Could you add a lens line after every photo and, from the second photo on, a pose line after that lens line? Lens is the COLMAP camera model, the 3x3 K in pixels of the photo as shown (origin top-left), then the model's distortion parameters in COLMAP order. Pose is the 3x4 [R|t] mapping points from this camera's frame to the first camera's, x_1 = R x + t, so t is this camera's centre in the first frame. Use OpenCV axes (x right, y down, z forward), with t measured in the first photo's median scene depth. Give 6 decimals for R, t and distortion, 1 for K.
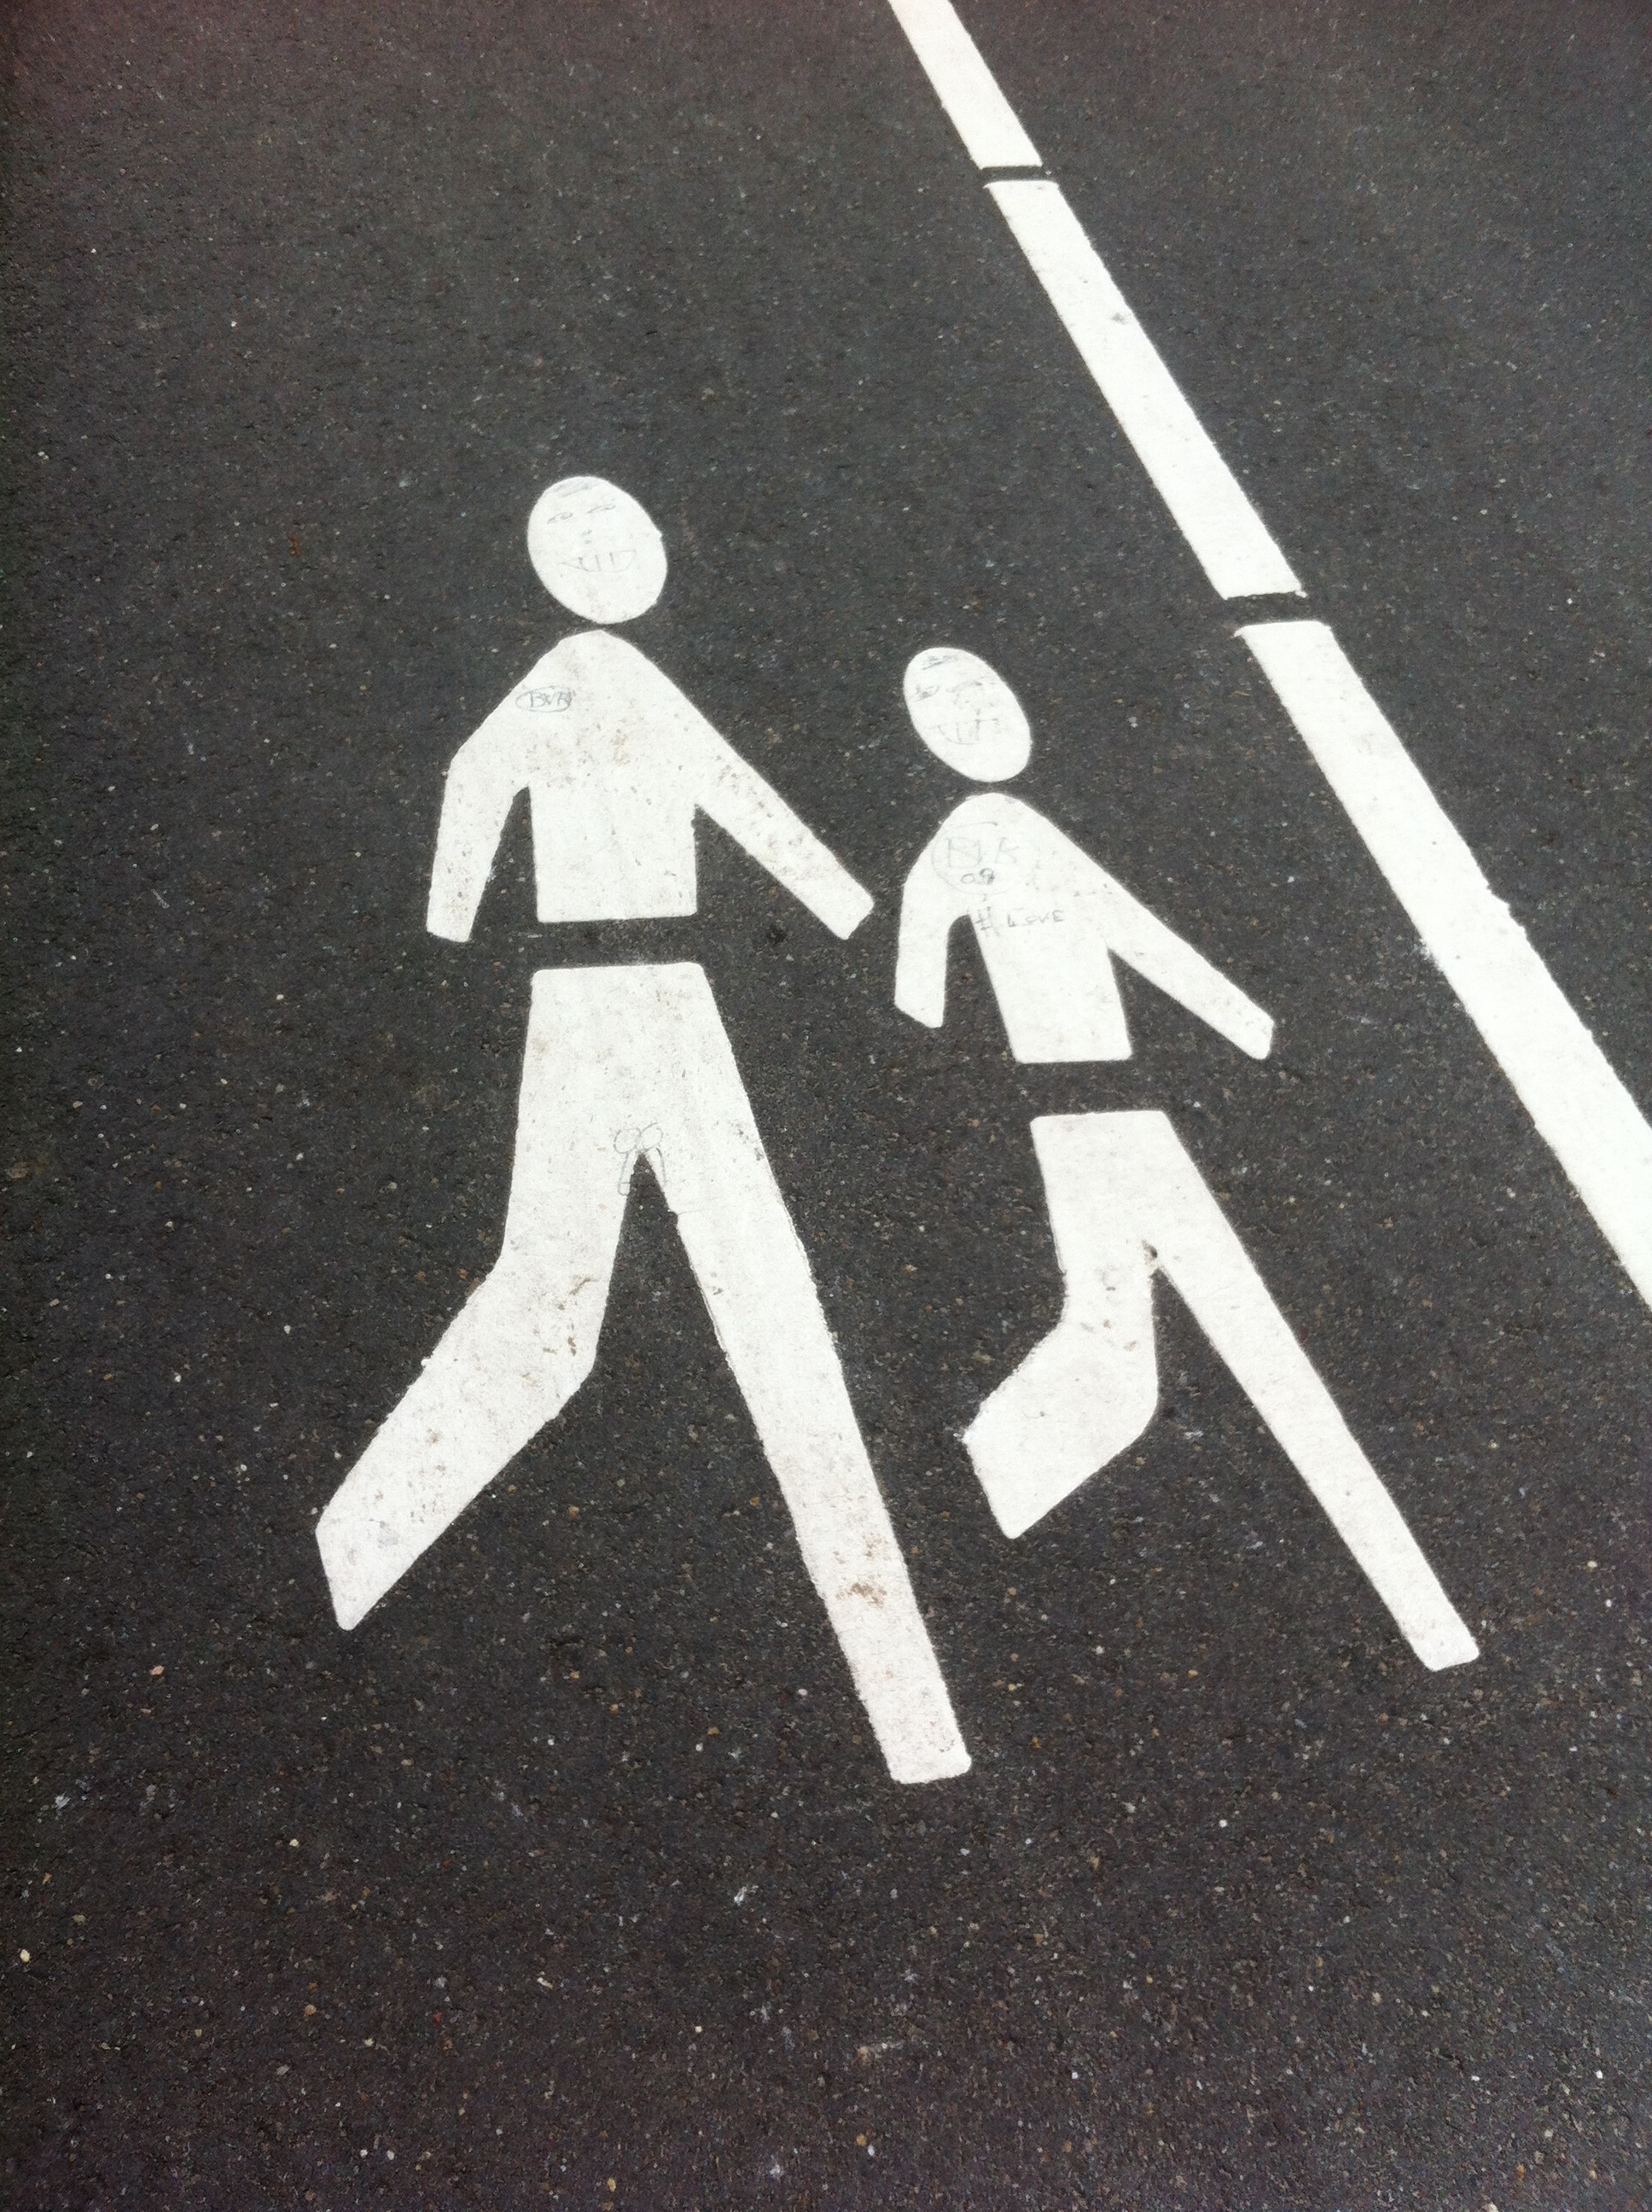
lens RADIAL K [[2269.8, 0, 826.0], [0, 2269.8, 1106.0], [0, 0, 1]] dist [0.155359, -0.543205]
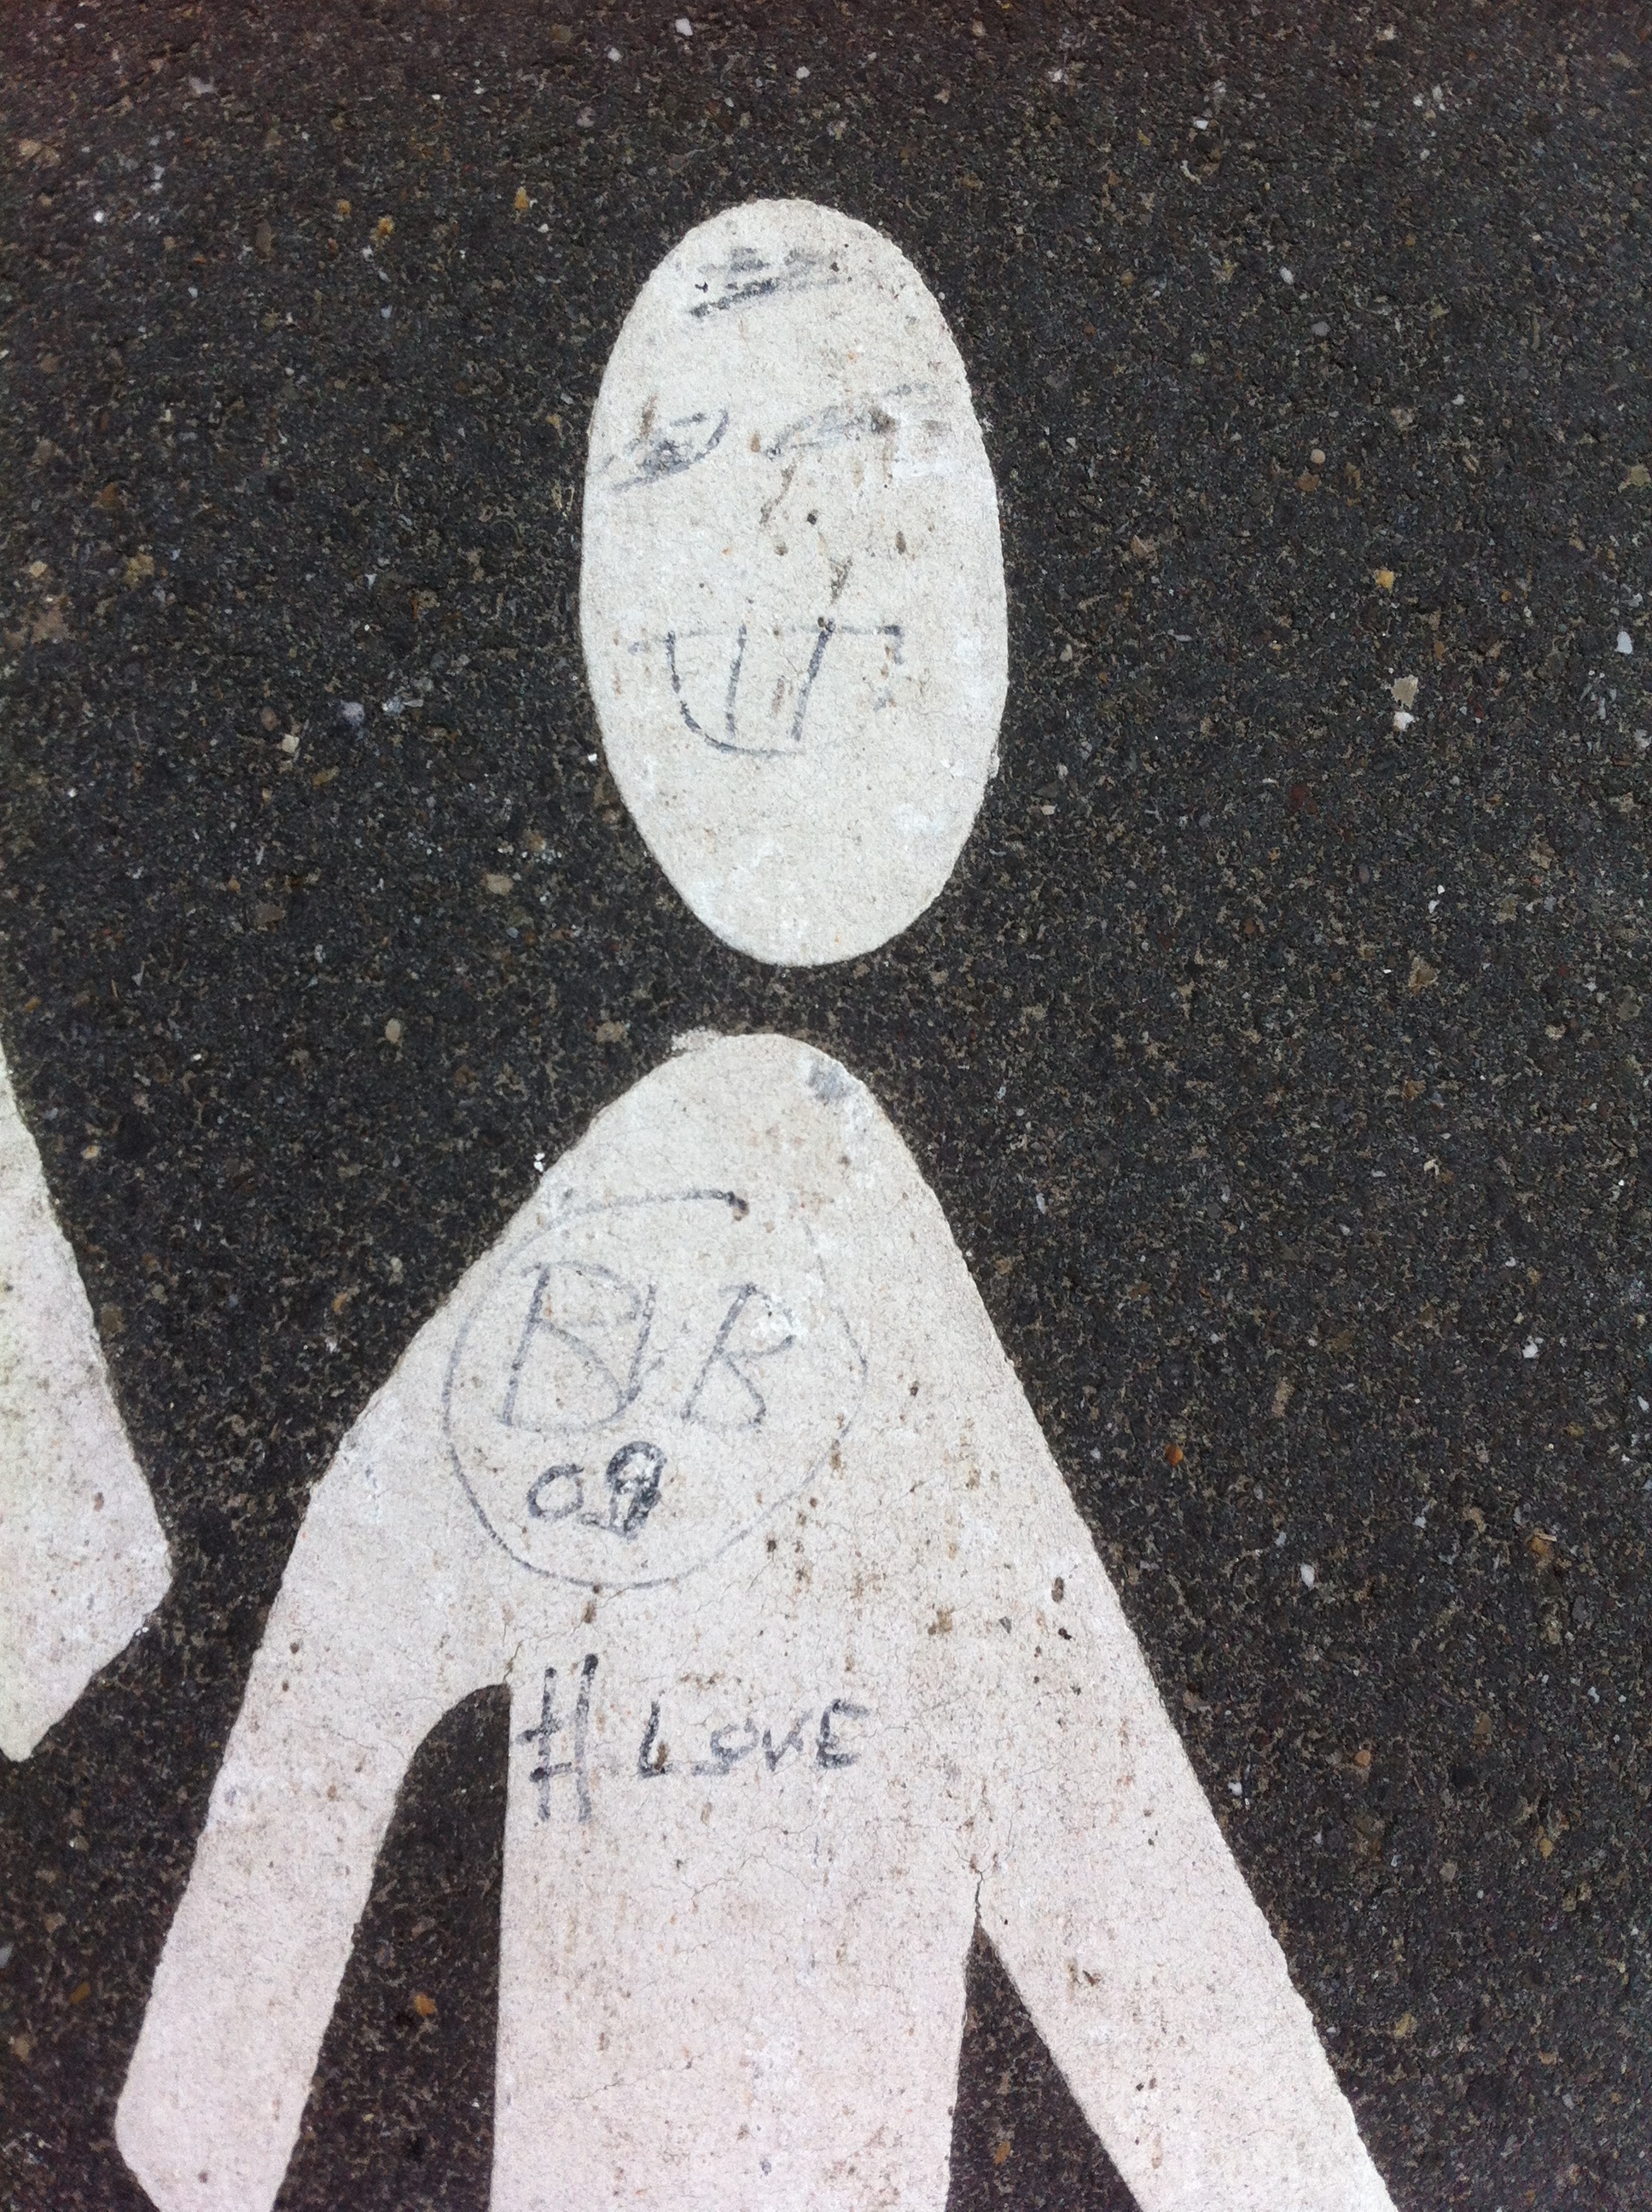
lens RADIAL K [[2269.8, 0, 826.0], [0, 2269.8, 1106.0], [0, 0, 1]] dist [0.155359, -0.543205]
pose [[0.979314, 0.196255, -0.049277, 0.096173], [-0.137450, 0.823921, 0.549783, -0.285762], [0.148498, -0.531637, 0.833853, 0.785952]]
